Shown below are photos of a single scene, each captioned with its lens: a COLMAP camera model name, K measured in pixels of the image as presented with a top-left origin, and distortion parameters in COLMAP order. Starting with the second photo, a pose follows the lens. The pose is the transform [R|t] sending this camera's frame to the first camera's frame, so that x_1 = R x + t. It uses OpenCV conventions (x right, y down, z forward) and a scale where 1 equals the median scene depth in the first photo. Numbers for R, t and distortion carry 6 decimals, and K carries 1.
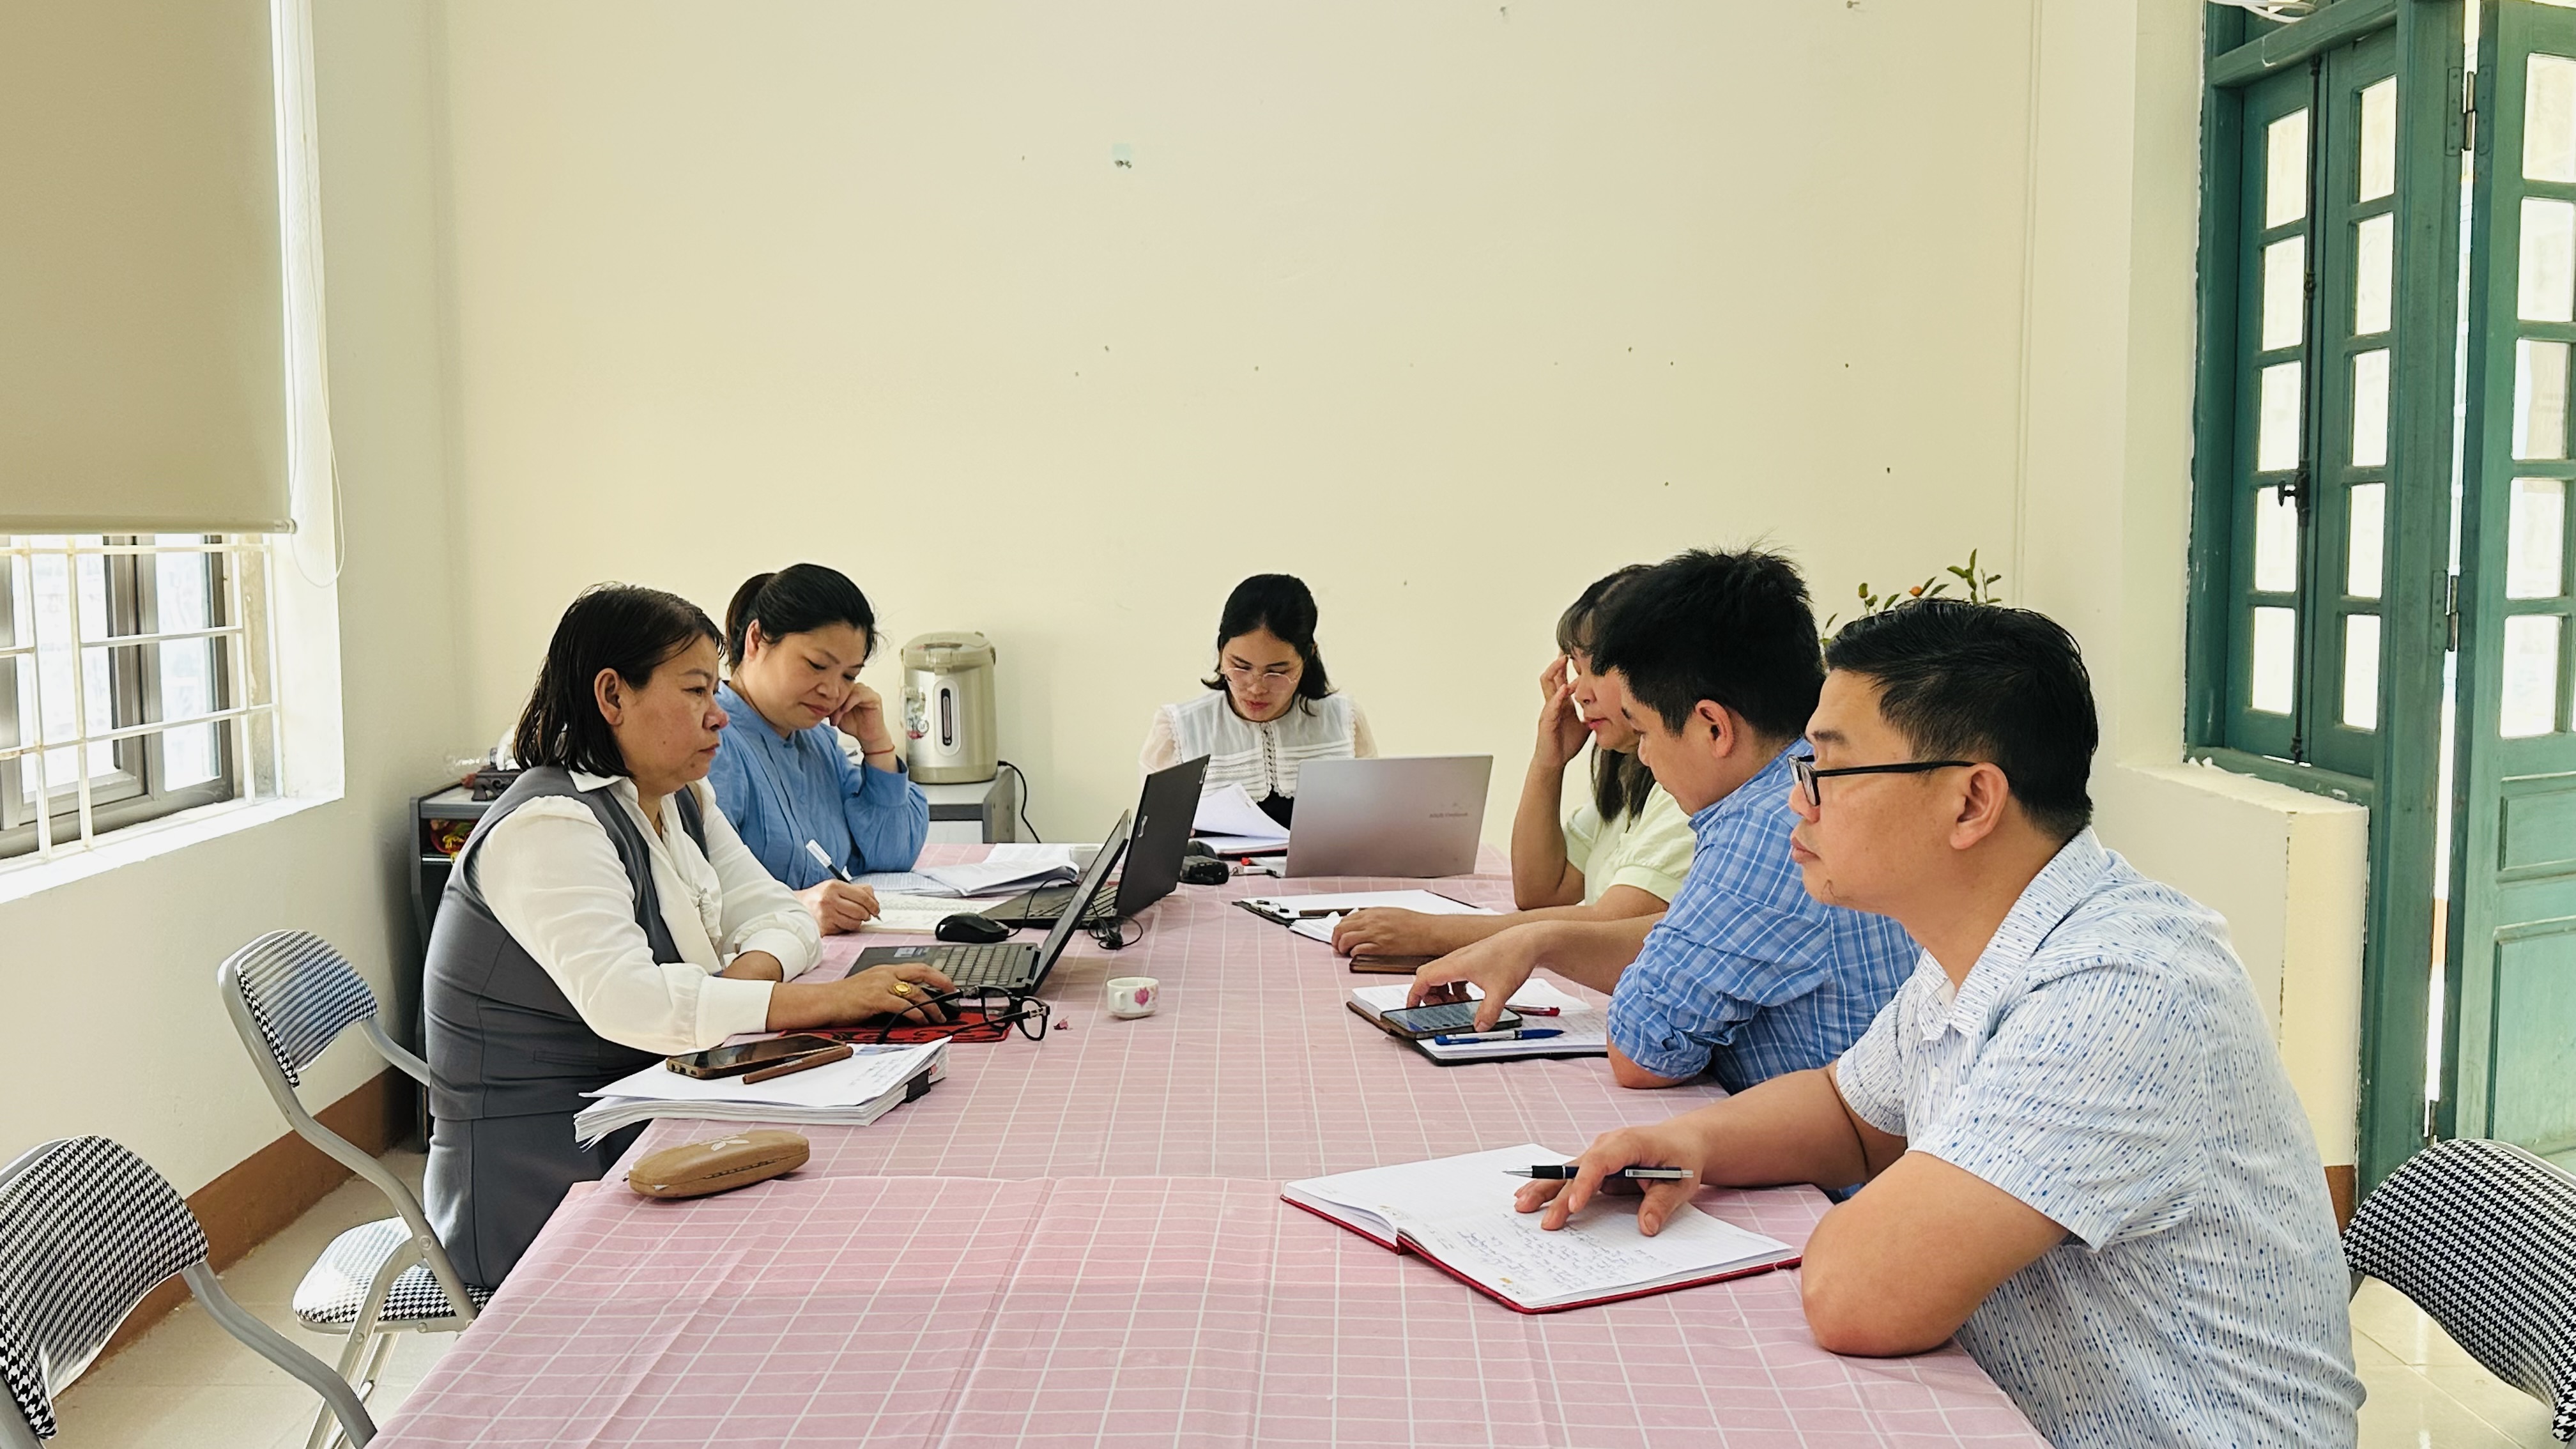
lens RADIAL K [[2512.1, 0, 1285.3], [0, 2512.1, 714.1], [0, 0, 1]] dist [0.000233, 0.000000]
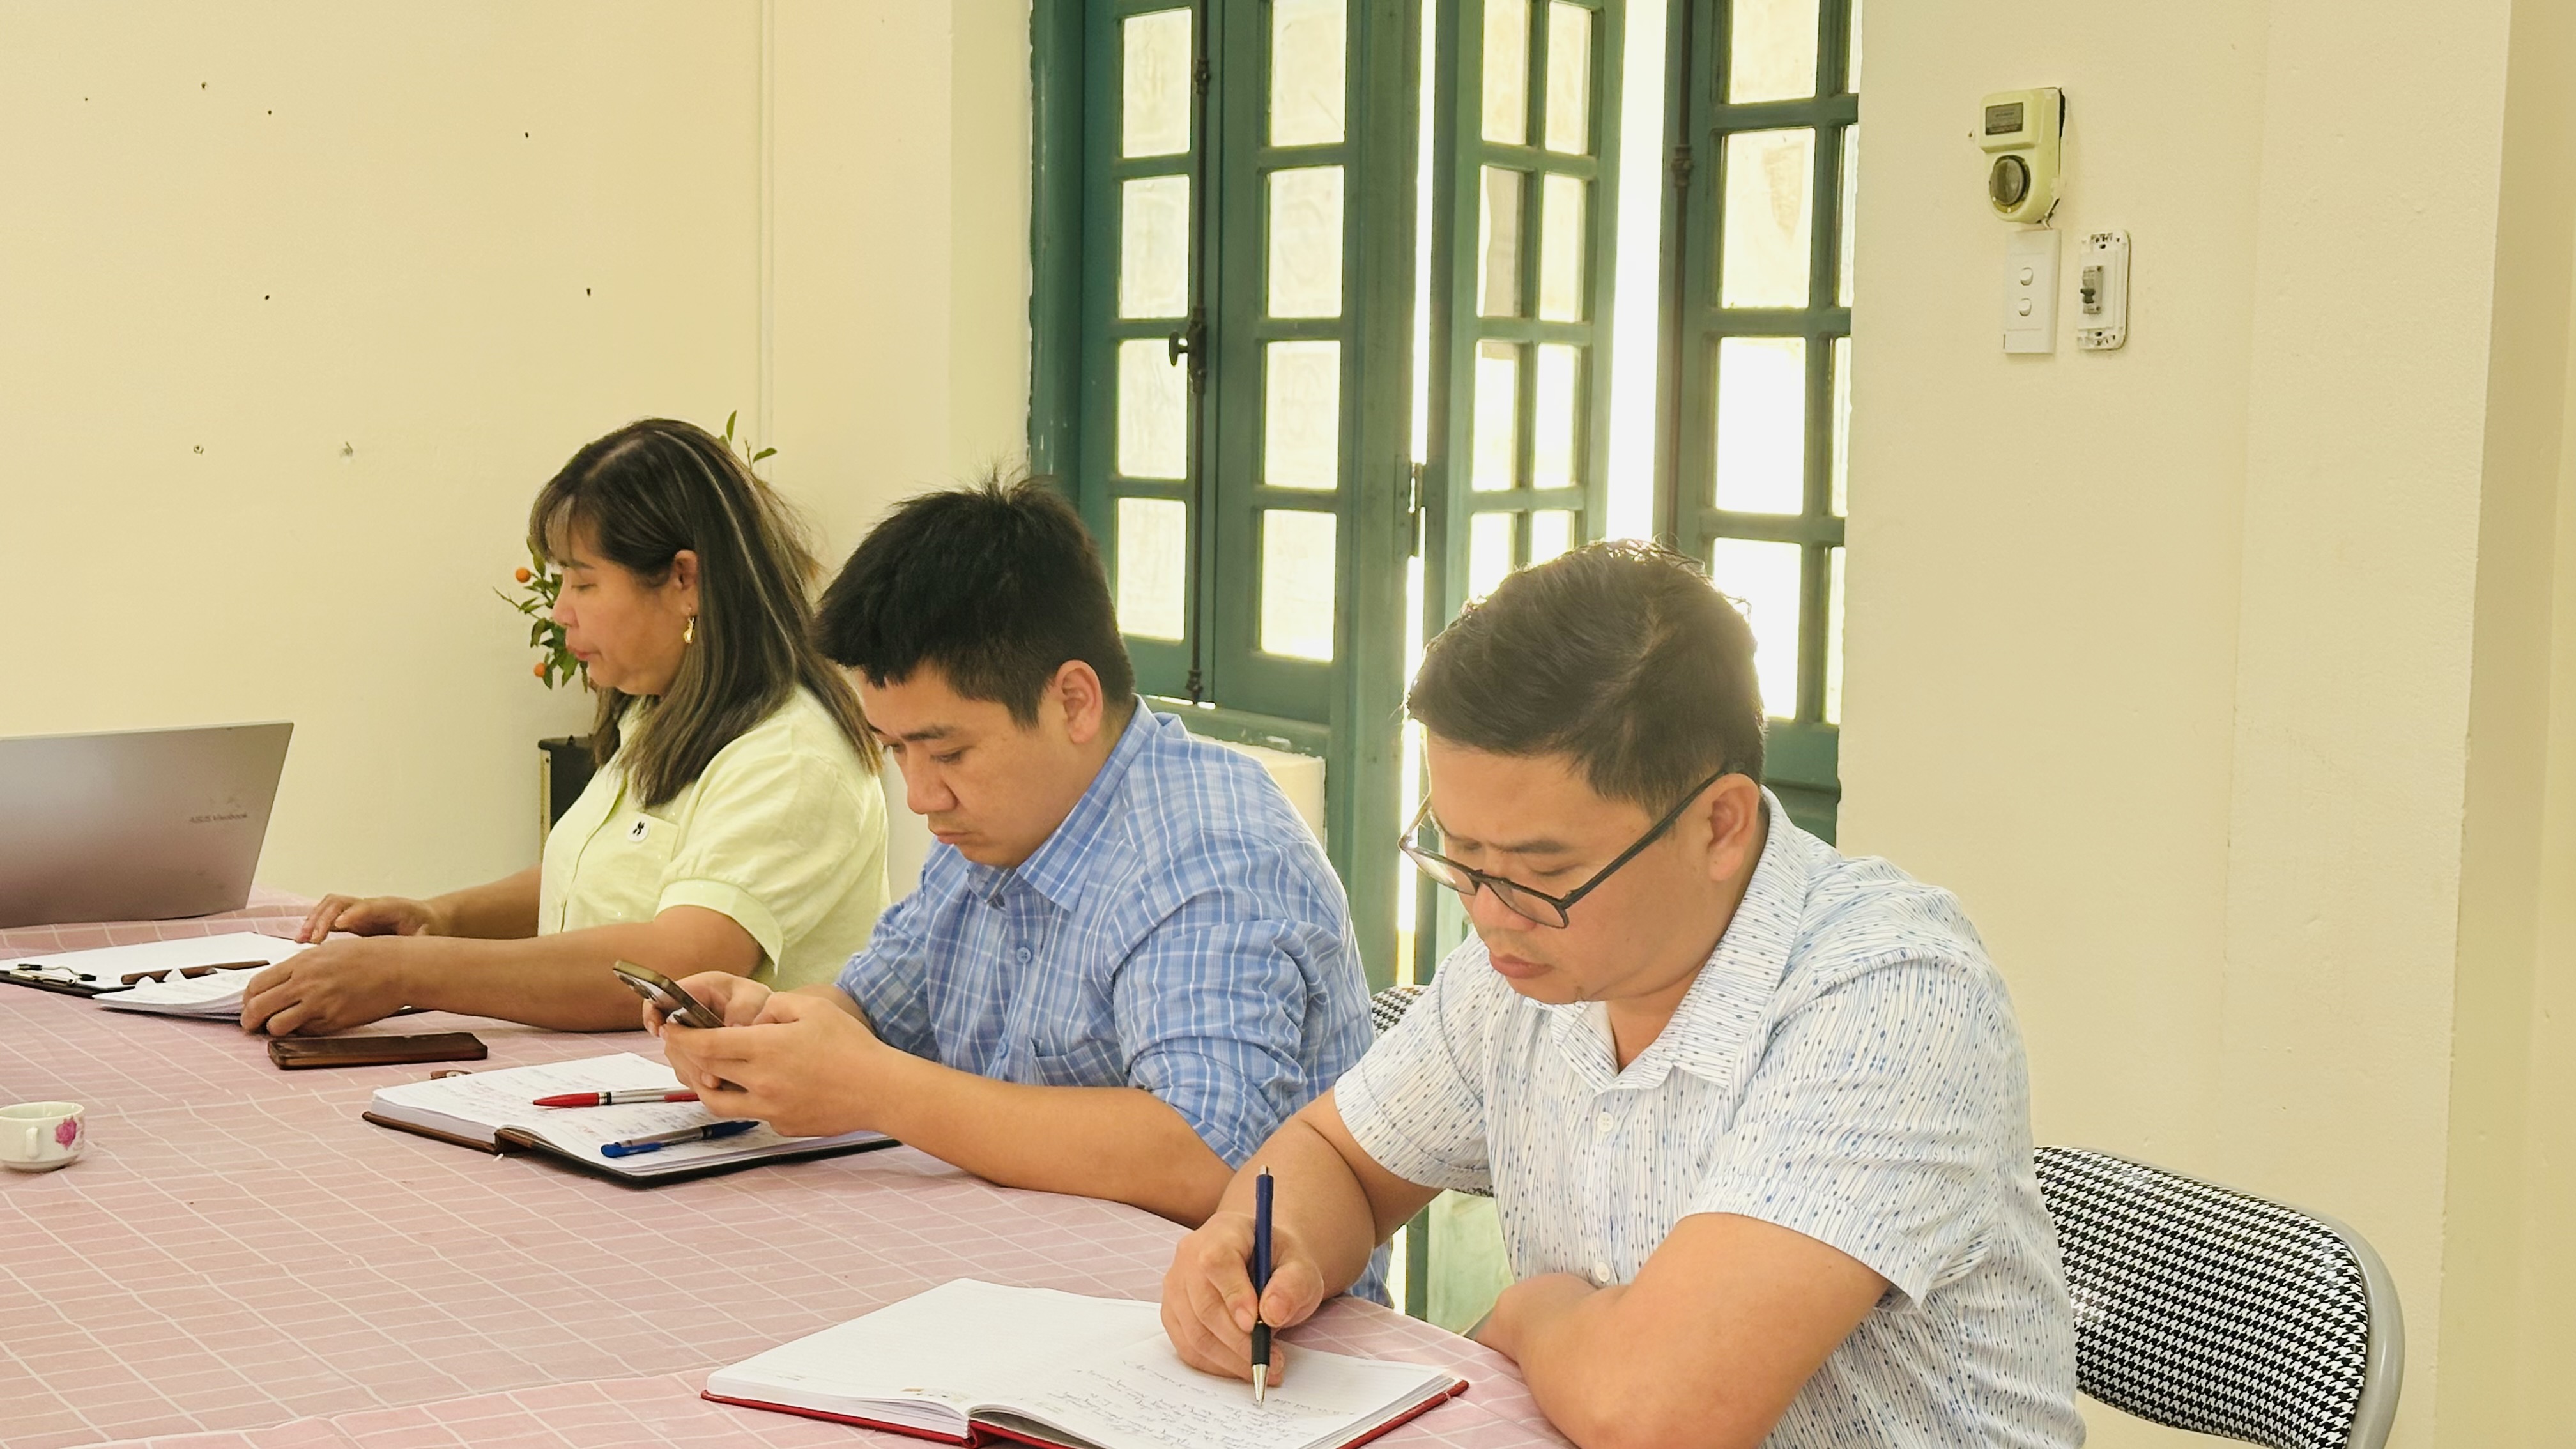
lens RADIAL K [[3704.6, 0, 1284.0], [0, 3704.6, 762.8], [0, 0, 1]] dist [0.099604, 0.000000]
pose [[0.824673, -0.032005, 0.564703, -0.242736], [0.012939, 0.999204, 0.037735, -0.005343], [-0.565461, -0.023813, 0.824431, 0.059602]]
